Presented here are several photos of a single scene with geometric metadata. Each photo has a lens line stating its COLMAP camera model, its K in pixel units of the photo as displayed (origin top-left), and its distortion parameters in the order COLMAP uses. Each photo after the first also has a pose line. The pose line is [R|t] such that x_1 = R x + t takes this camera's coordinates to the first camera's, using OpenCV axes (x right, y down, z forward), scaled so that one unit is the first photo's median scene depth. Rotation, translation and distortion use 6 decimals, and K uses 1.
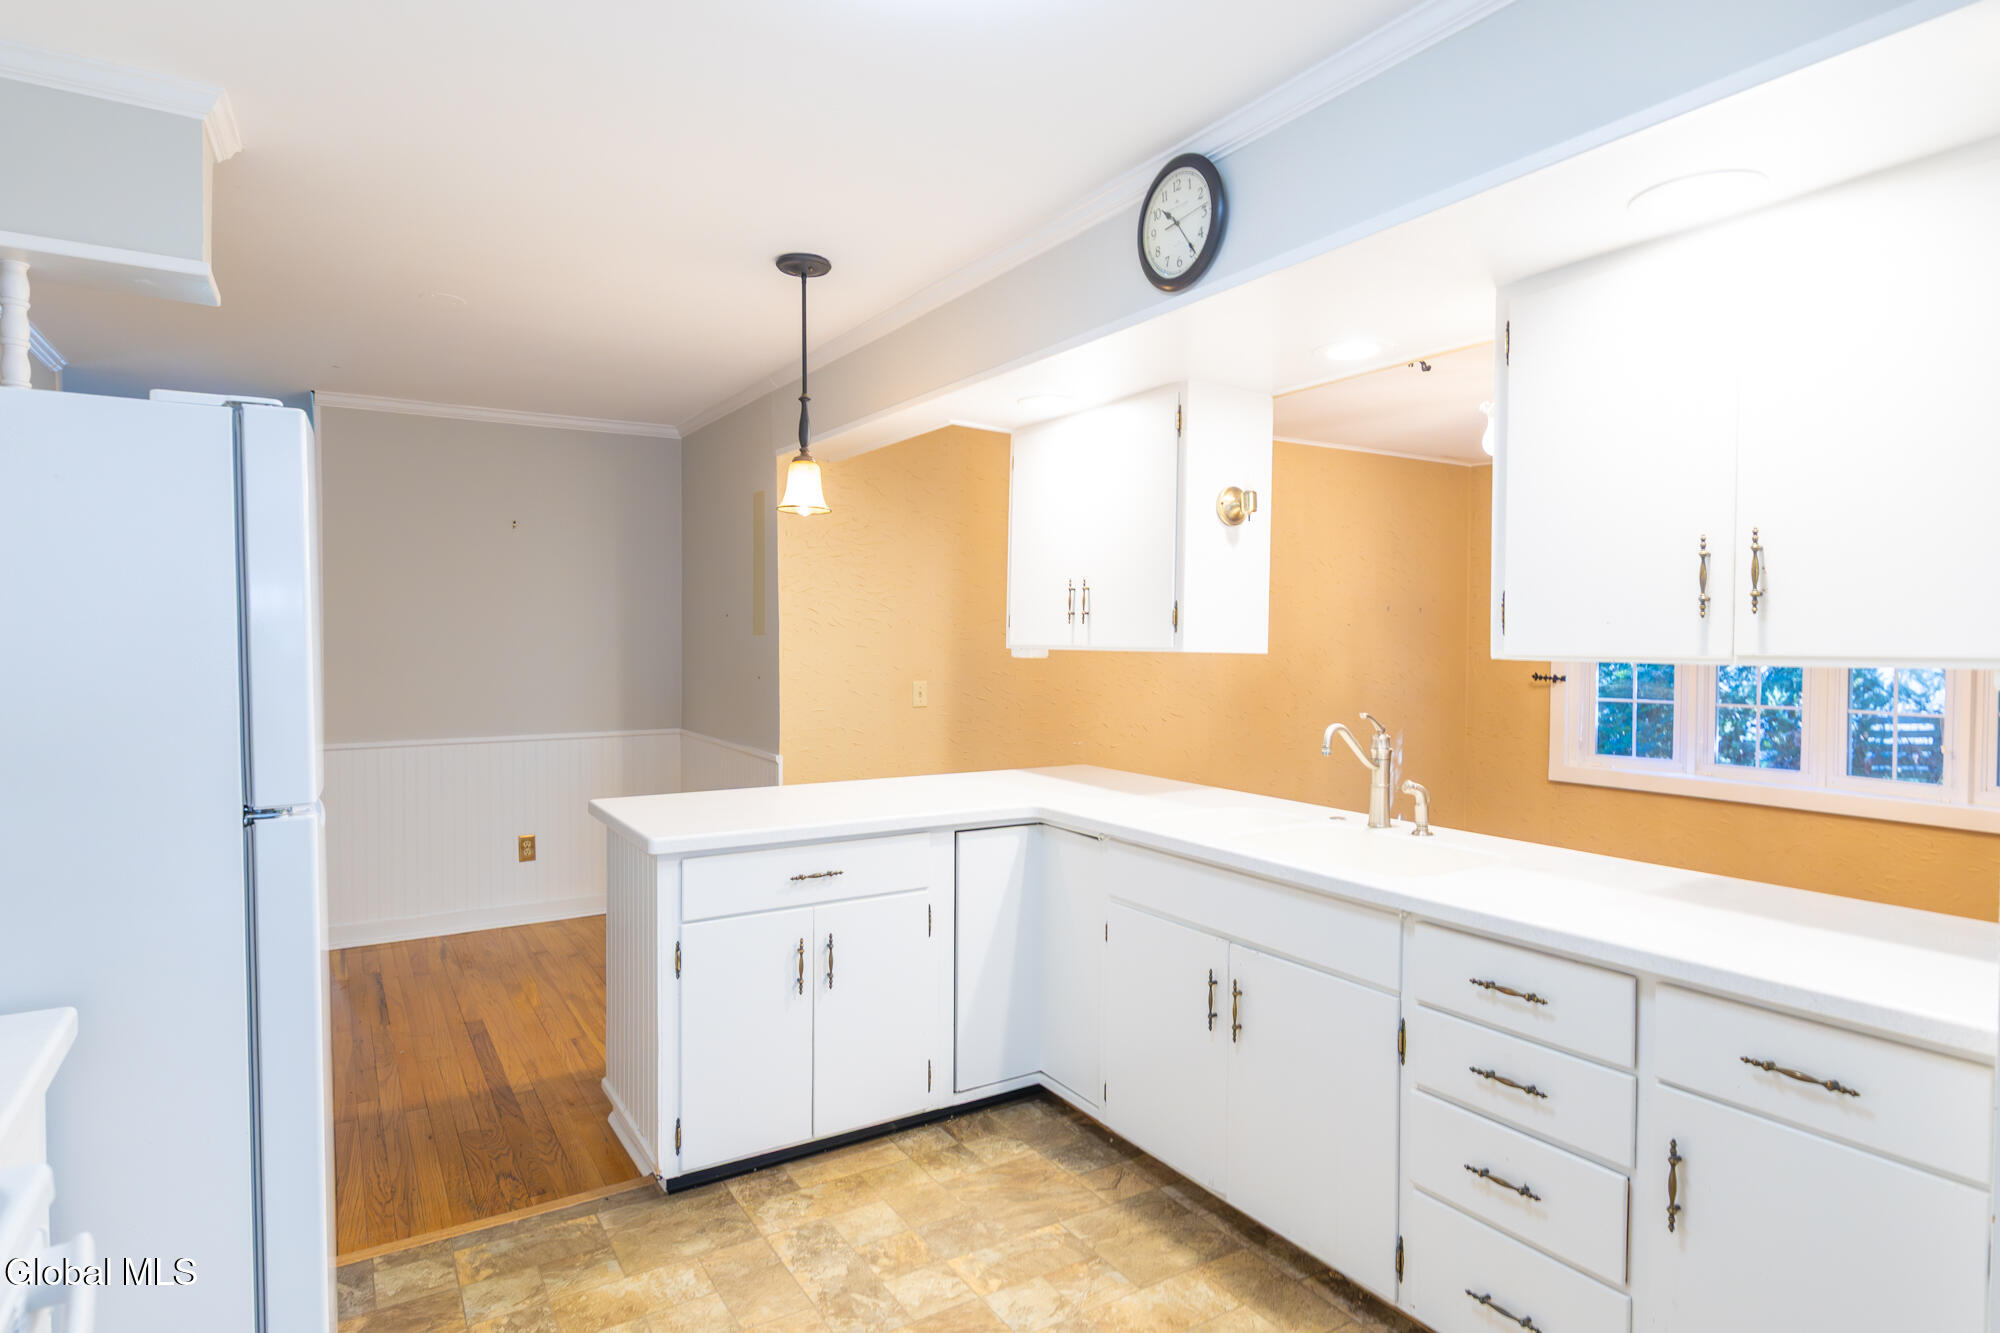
lens RADIAL K [[1078.0, 0, 991.2], [0, 1078.0, 661.0], [0, 0, 1]] dist [-0.004749, -0.000411]
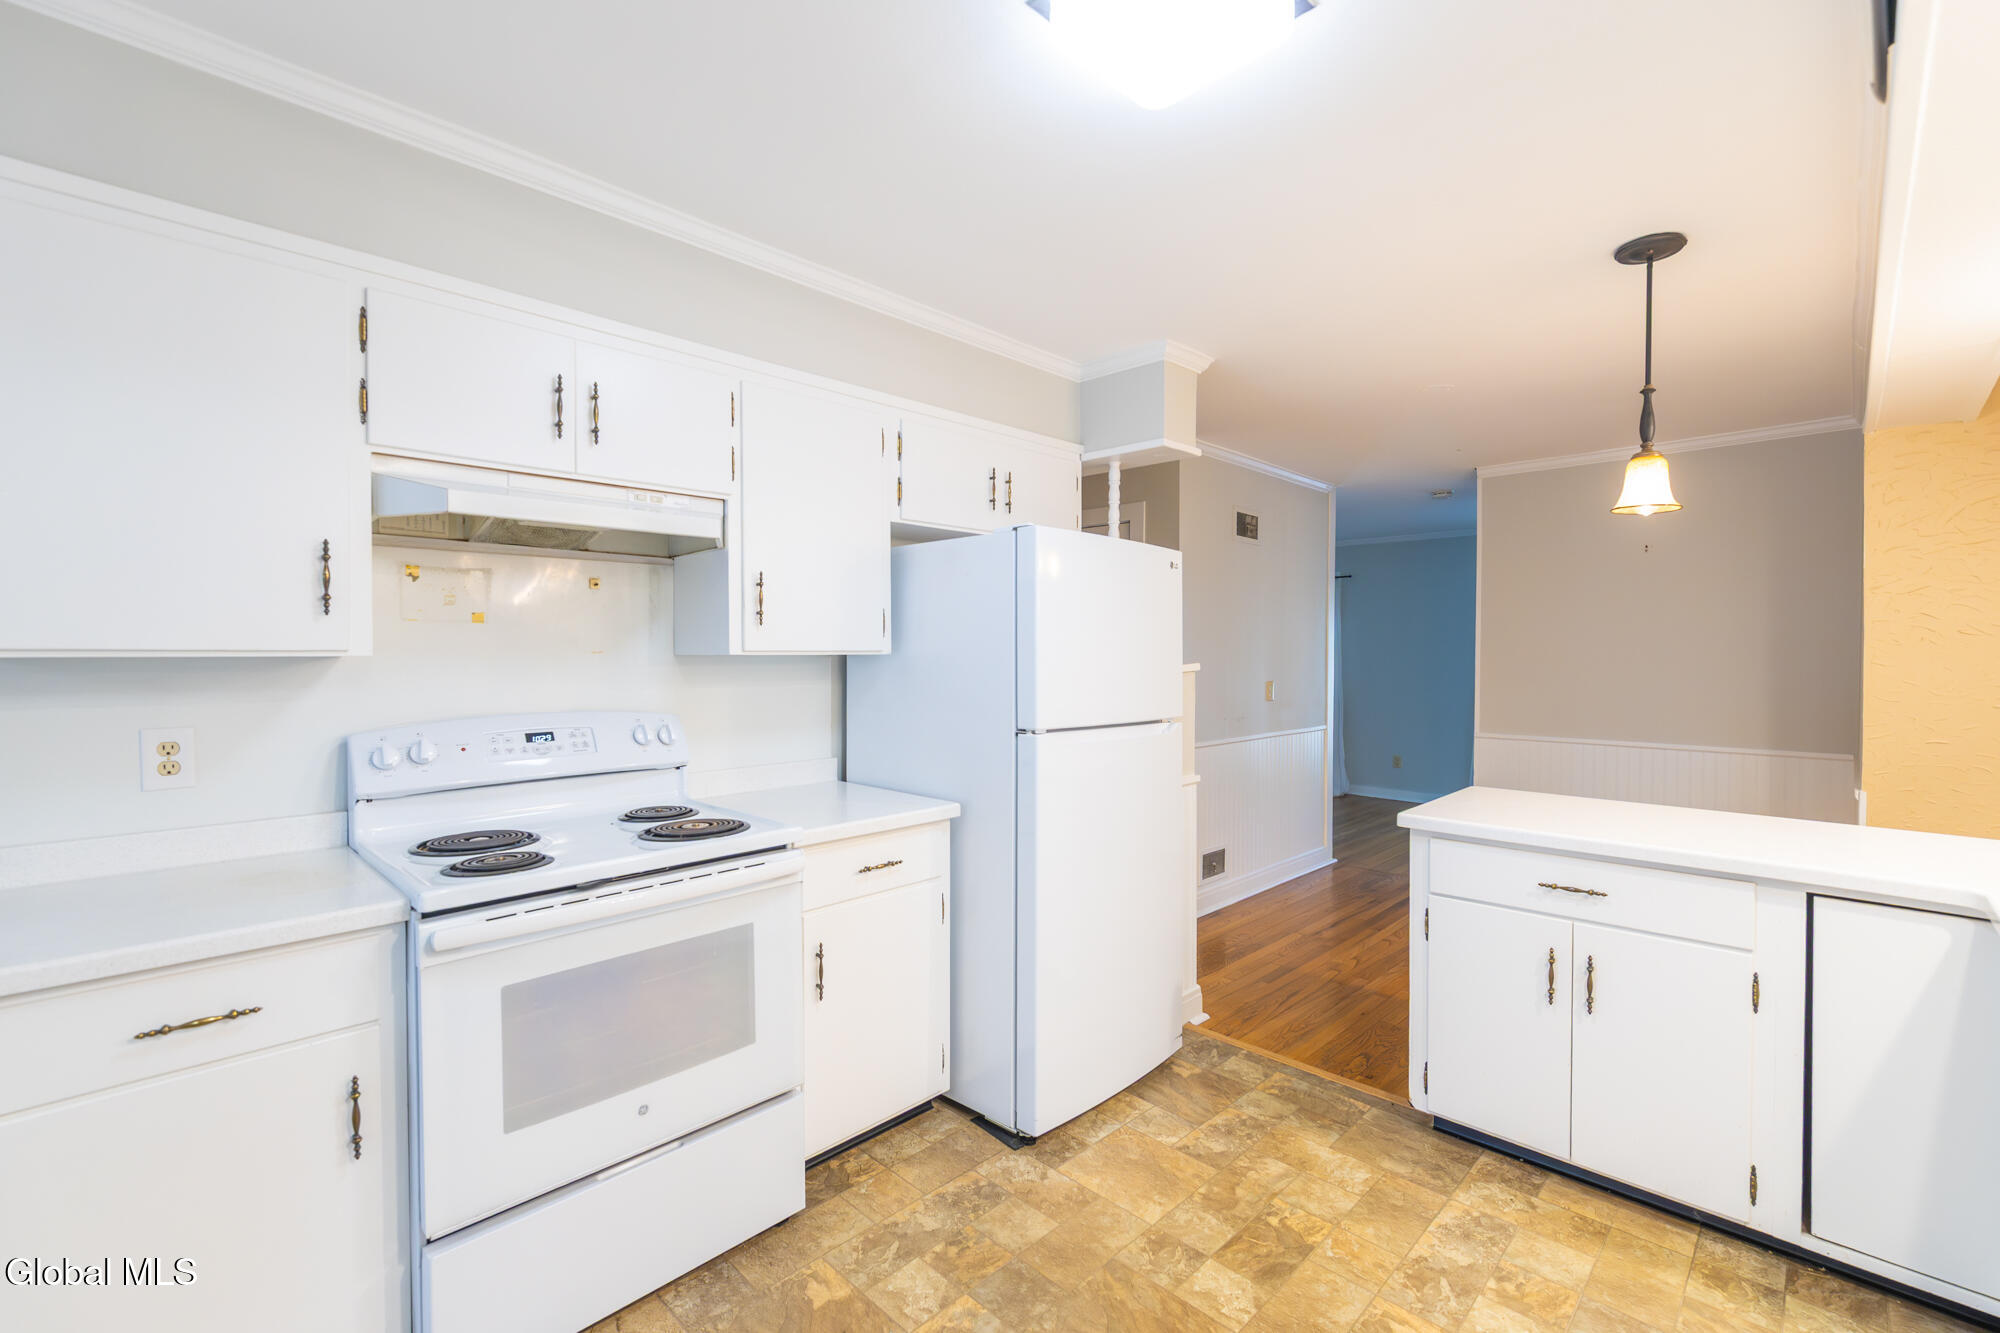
lens RADIAL K [[862.8, 0, 998.4], [0, 862.8, 655.8], [0, 0, 1]] dist [-0.002890, -0.001095]
pose [[0.228276, 0.002561, -0.973593, 0.496020], [-0.023850, 0.999711, -0.002963, 0.003521], [0.973304, 0.023897, 0.228271, 0.329448]]
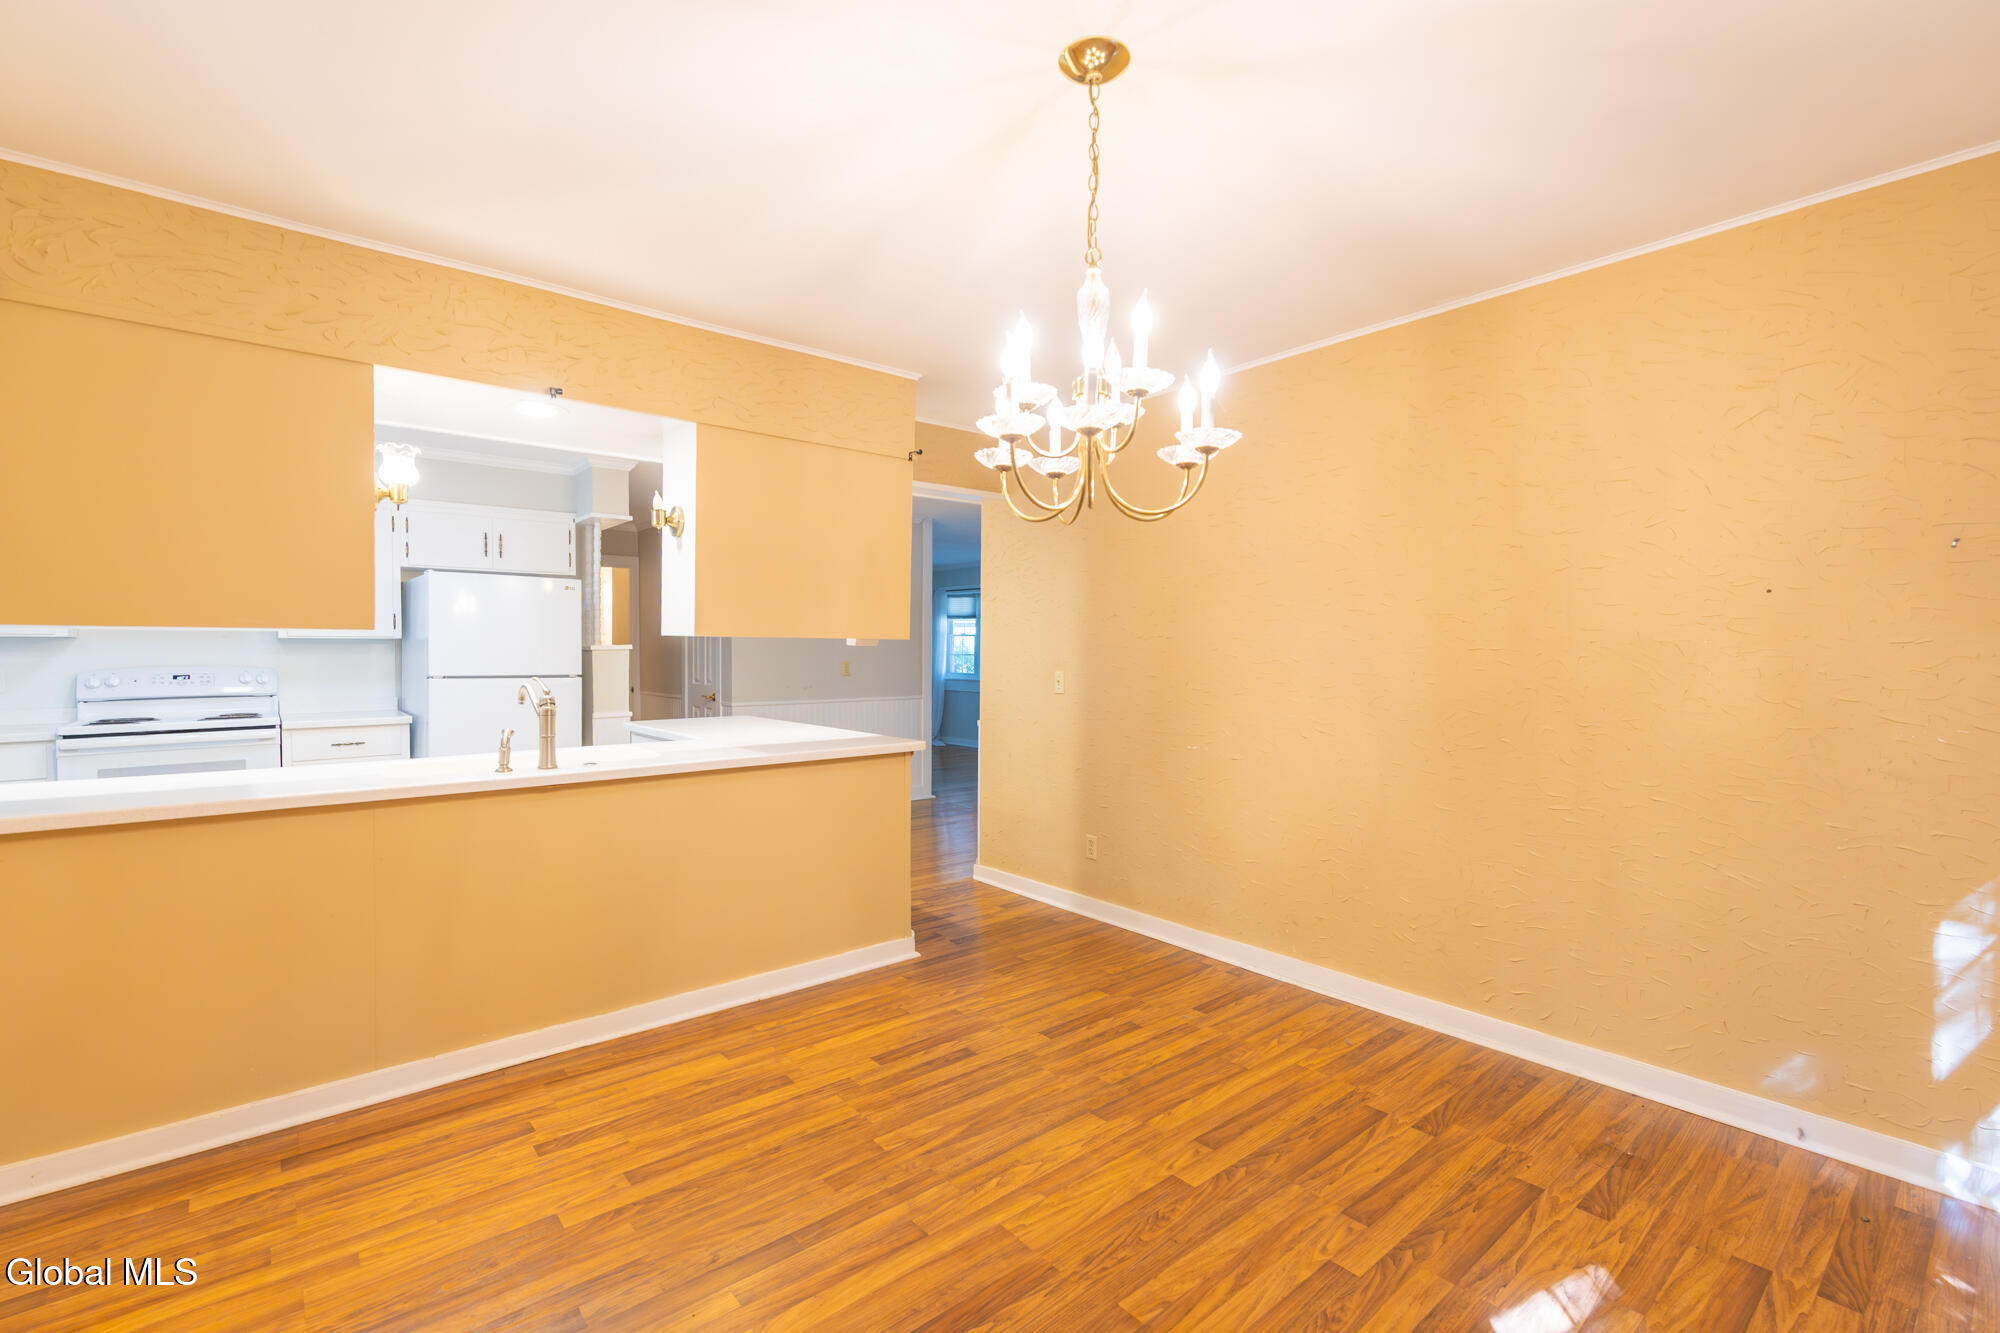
lens RADIAL K [[862.8, 0, 997.1], [0, 862.8, 663.5], [0, 0, 1]] dist [-0.002890, -0.001095]
pose [[0.173197, 0.030828, -0.984405, 1.551202], [-0.029523, 0.999223, 0.026098, -0.030195], [0.984445, 0.024542, 0.173973, 1.387024]]
